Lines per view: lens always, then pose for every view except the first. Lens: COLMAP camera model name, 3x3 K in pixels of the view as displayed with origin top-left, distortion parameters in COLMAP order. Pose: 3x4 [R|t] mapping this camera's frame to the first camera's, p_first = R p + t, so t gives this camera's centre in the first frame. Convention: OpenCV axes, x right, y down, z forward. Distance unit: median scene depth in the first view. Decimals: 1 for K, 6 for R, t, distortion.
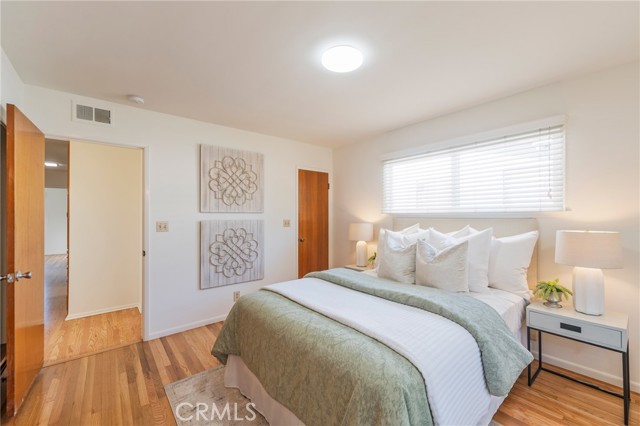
lens RADIAL K [[262.9, 0, 322.3], [0, 262.9, 212.4], [0, 0, 1]] dist [-0.000534, -0.000411]
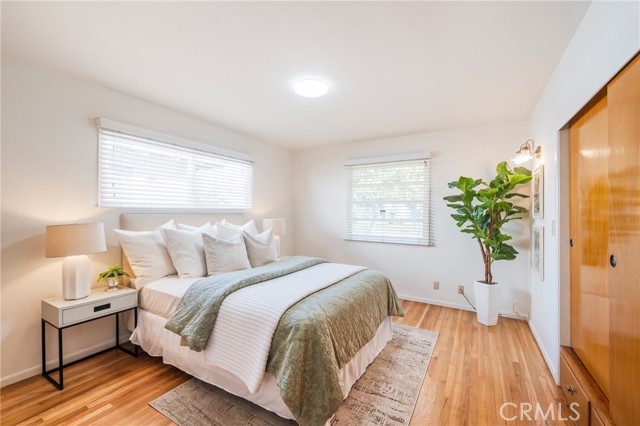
lens RADIAL K [[262.9, 0, 321.8], [0, 262.9, 213.2], [0, 0, 1]] dist [-0.000534, -0.000411]
pose [[-0.324349, -0.013597, 0.945840, -0.937157], [-0.033445, 0.999436, 0.002899, -0.001737], [-0.945346, -0.030693, -0.324621, 1.082816]]
